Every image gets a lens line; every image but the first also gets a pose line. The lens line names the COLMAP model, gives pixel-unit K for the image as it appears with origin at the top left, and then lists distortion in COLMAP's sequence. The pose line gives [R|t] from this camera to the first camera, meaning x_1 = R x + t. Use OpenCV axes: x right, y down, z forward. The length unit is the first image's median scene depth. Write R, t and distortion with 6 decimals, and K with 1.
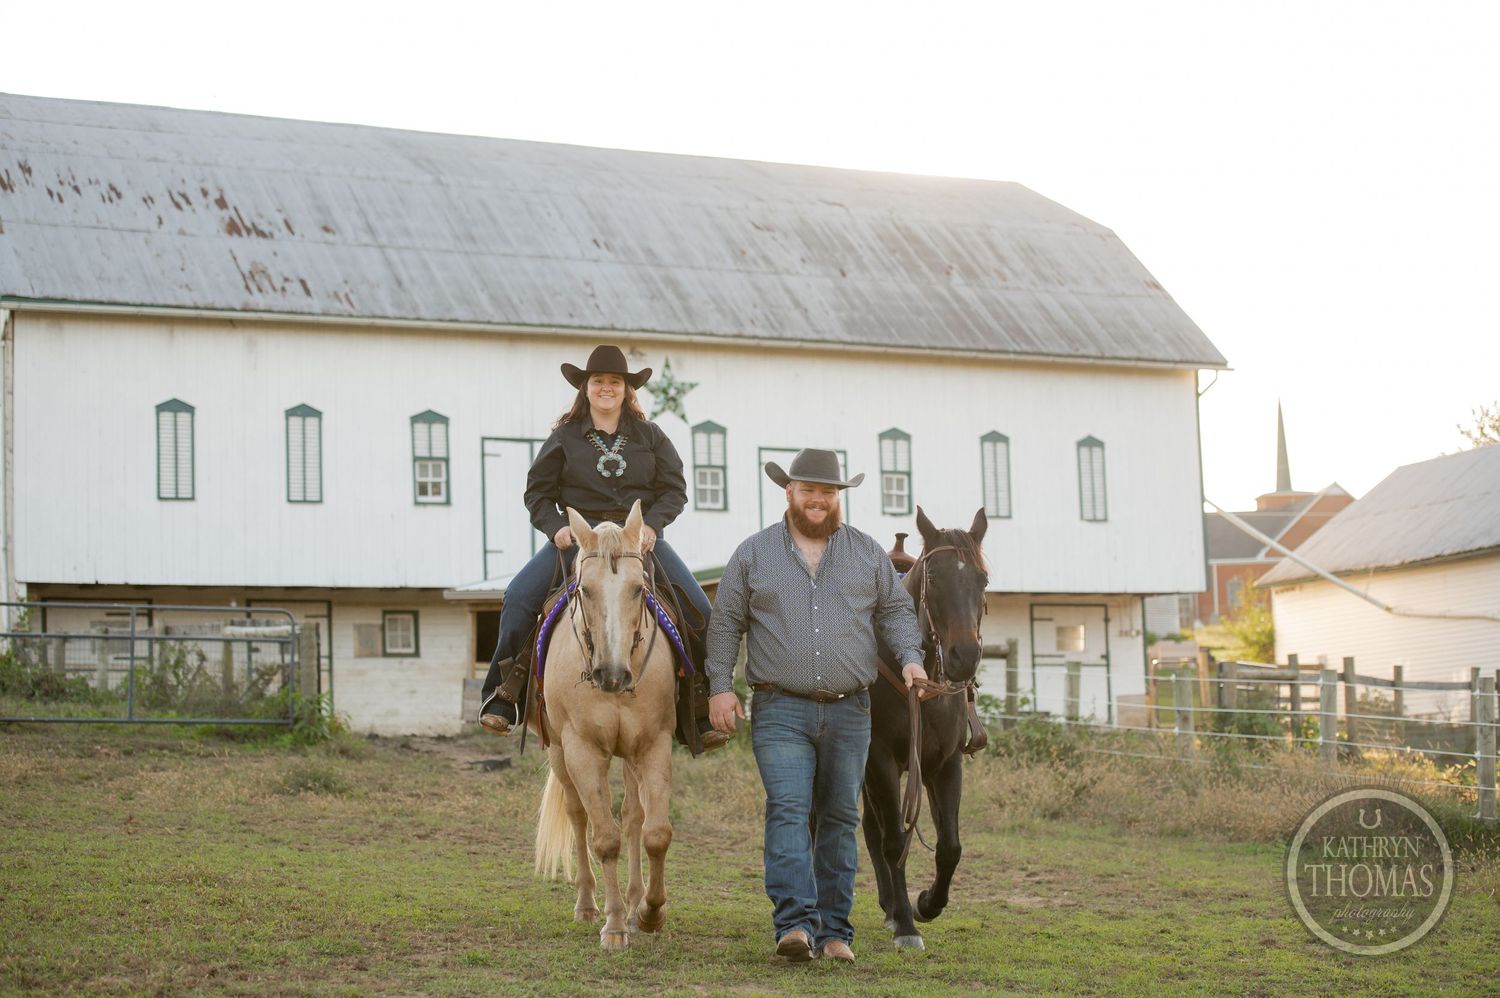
lens RADIAL K [[3007.9, 0, 750.0], [0, 3007.9, 499.0], [0, 0, 1]] dist [-0.086245, -0.030208]
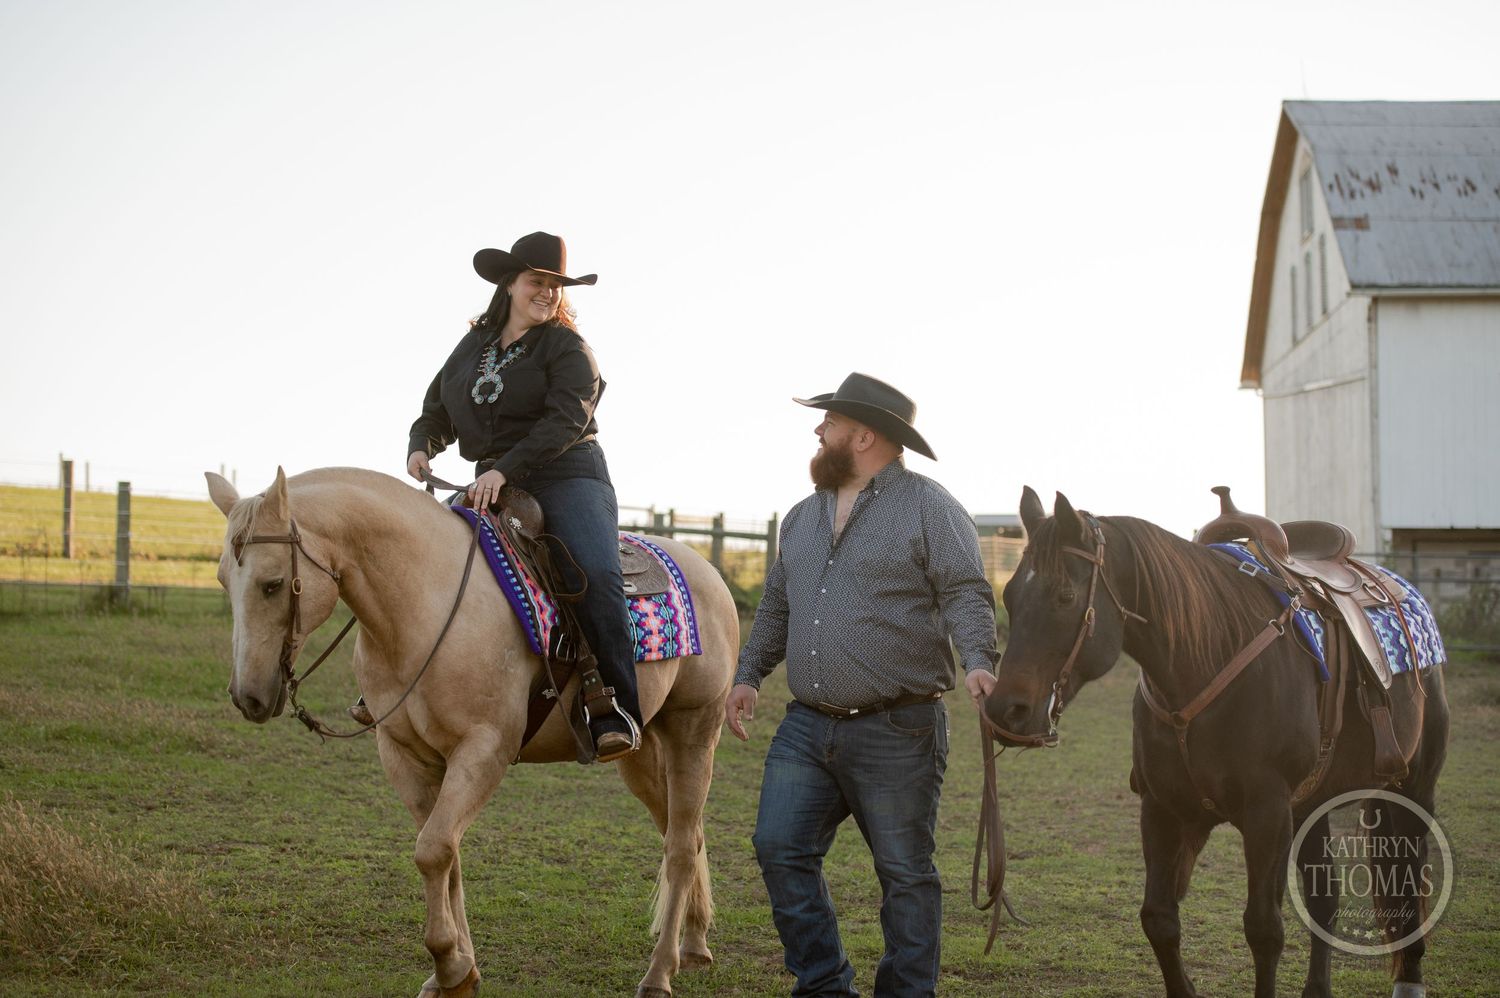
lens RADIAL K [[3007.9, 0, 750.0], [0, 3007.9, 499.0], [0, 0, 1]] dist [-0.086245, -0.030208]
pose [[0.872075, -0.012176, -0.489220, 0.103389], [0.025600, 0.999457, 0.020759, -0.012845], [0.488702, -0.030627, 0.871913, -0.135825]]
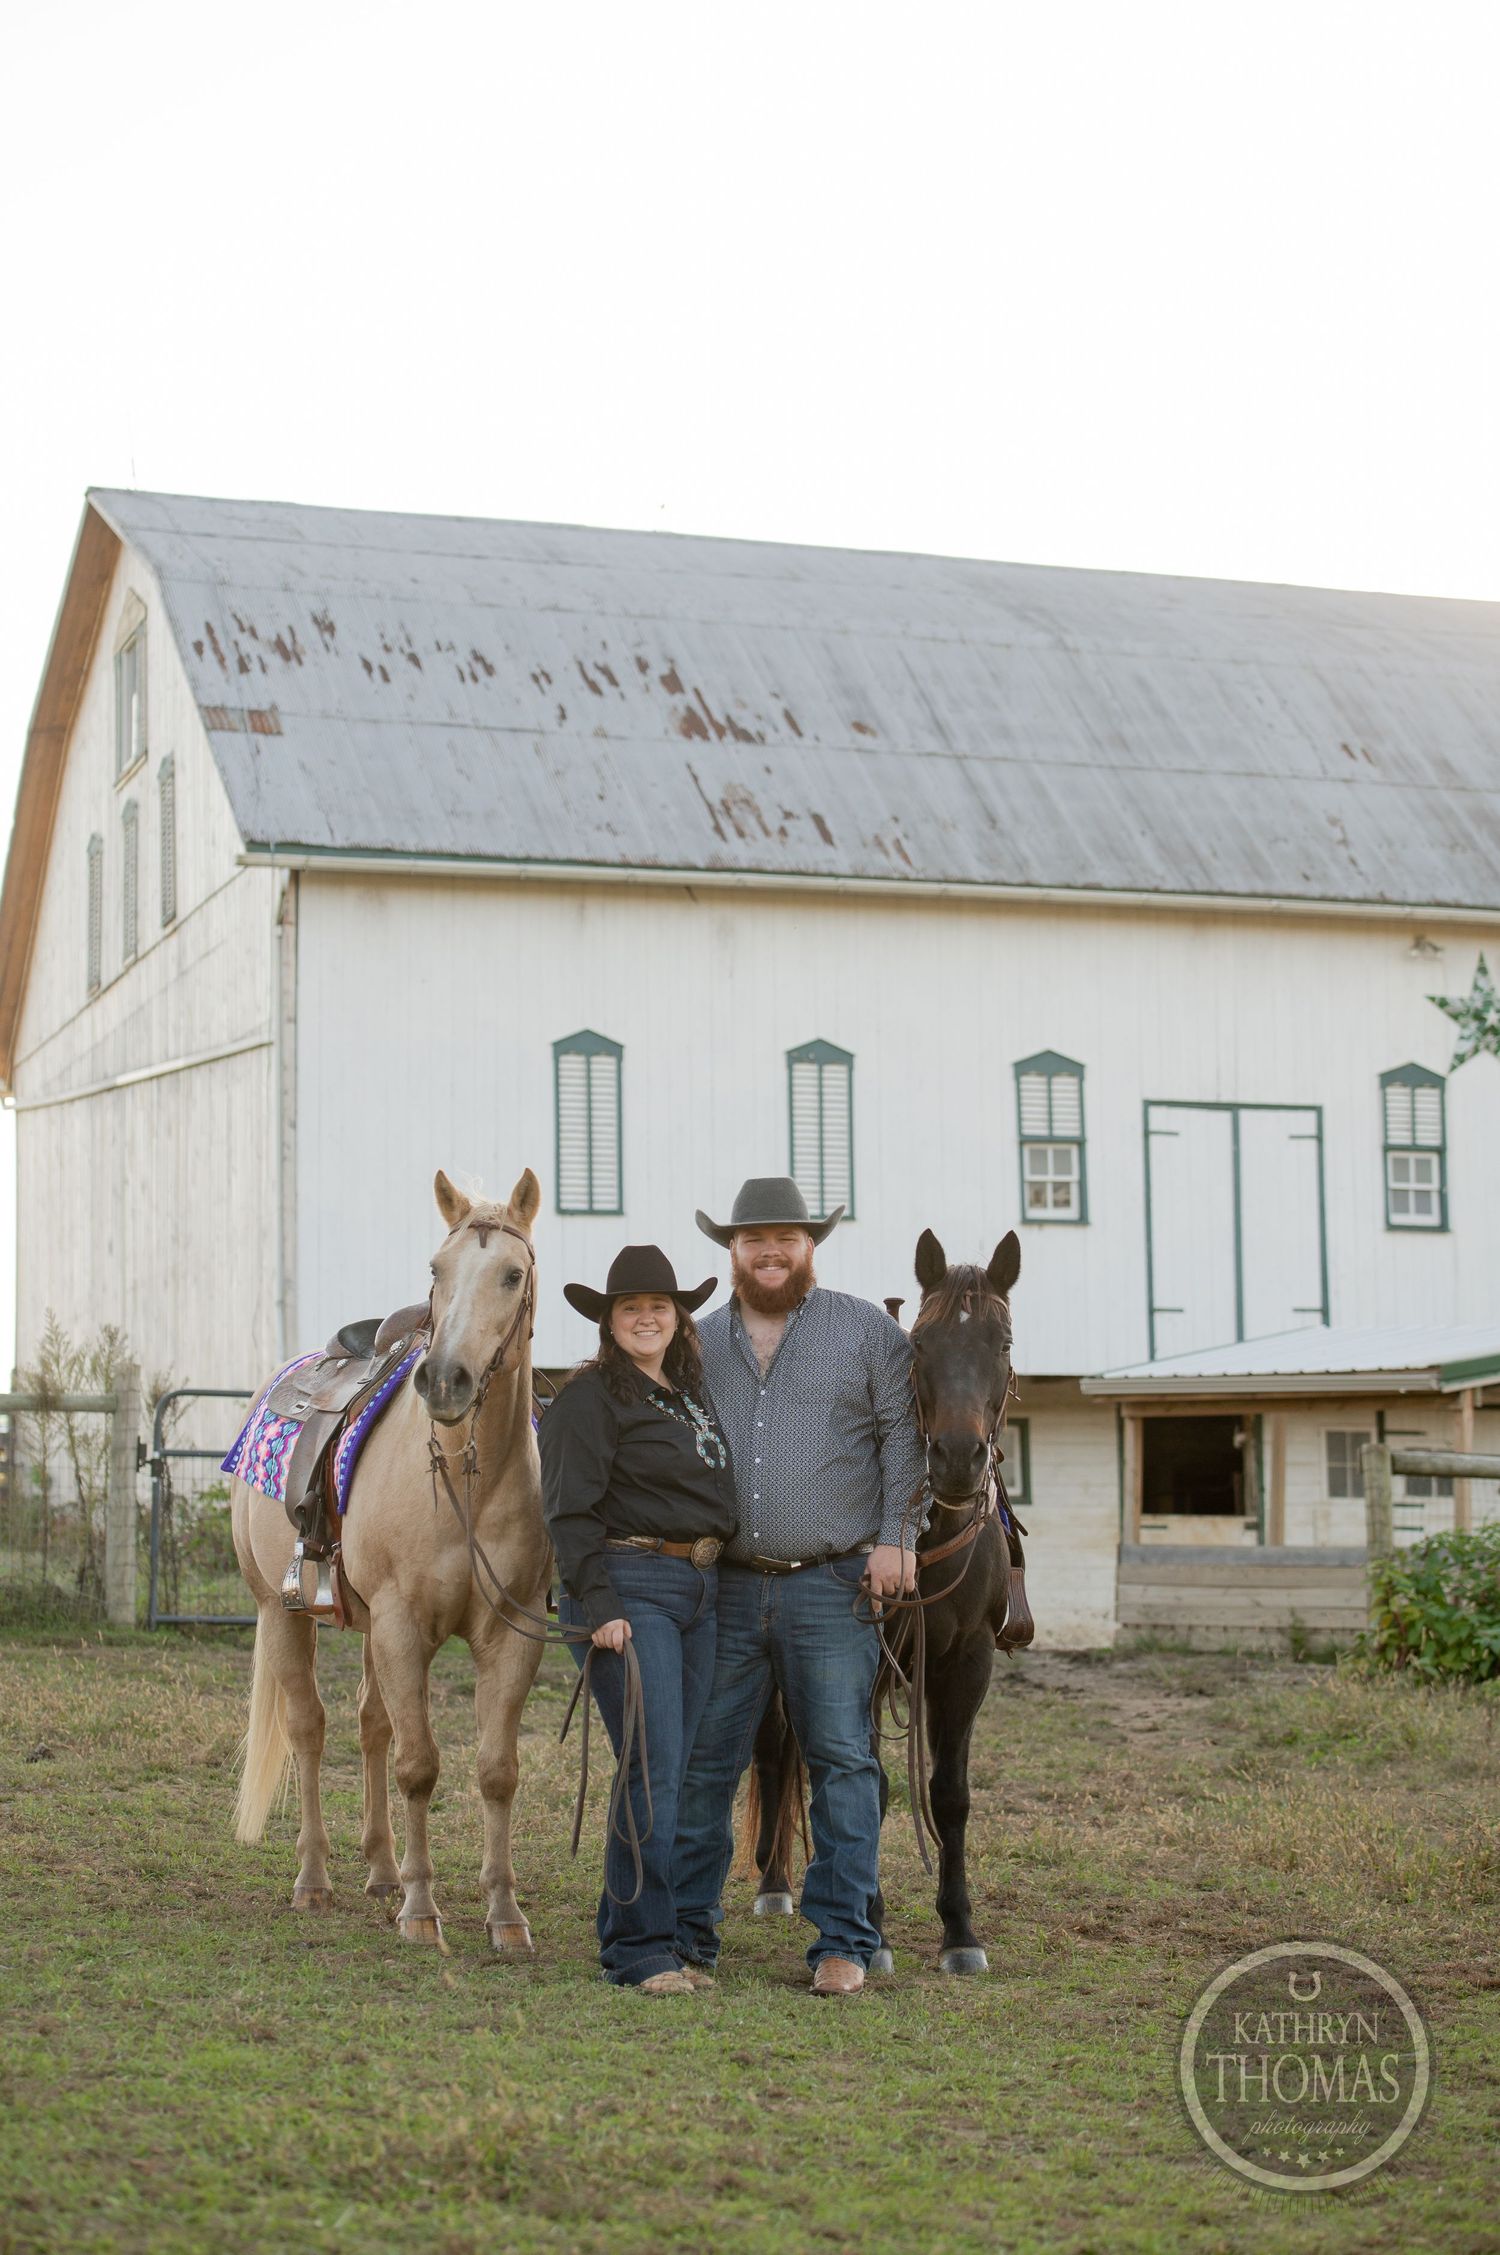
lens RADIAL K [[4712.4, 0, 750.0], [0, 4712.4, 1127.5], [0, 0, 1]] dist [-0.076624, -0.156832]
pose [[0.986636, -0.005762, -0.162835, -0.020115], [0.001294, 0.999620, -0.027529, 0.007598], [0.162932, 0.026951, 0.986269, 0.141348]]
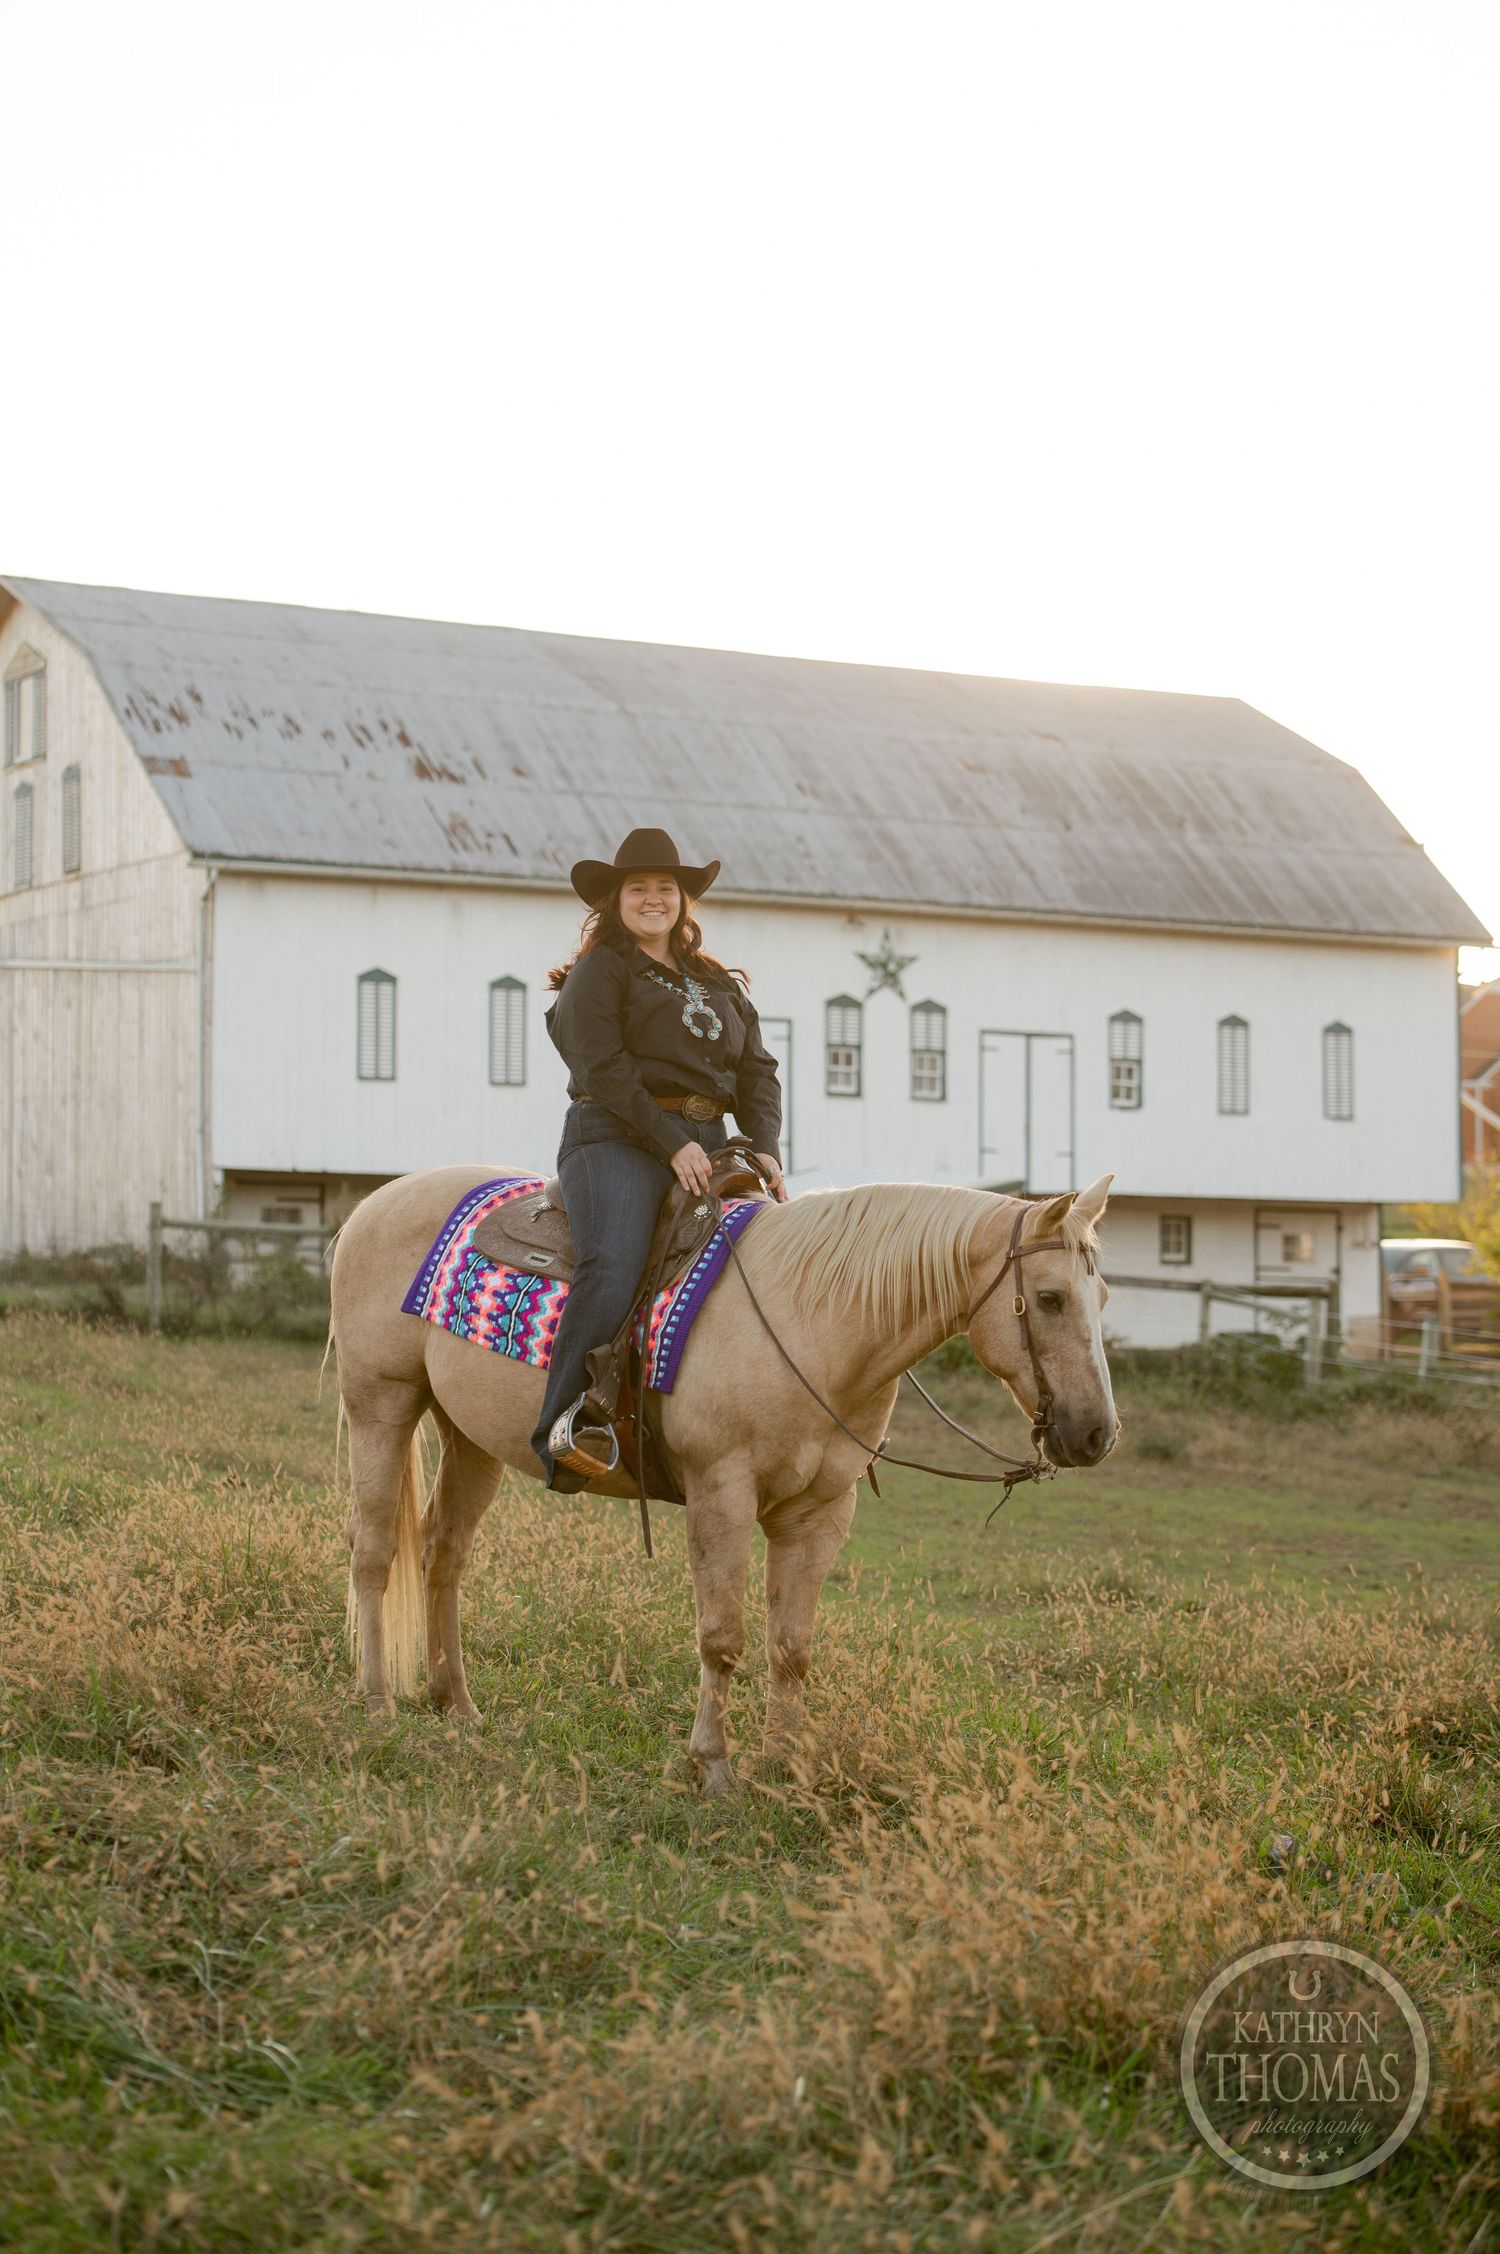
lens RADIAL K [[4878.0, 0, 750.0], [0, 4878.0, 1127.0], [0, 0, 1]] dist [-0.021316, -0.205461]
pose [[0.997861, 0.035518, 0.054887, -0.146784], [-0.037957, 0.998307, 0.044063, -0.050665], [-0.053229, -0.046052, 0.997520, -0.445495]]
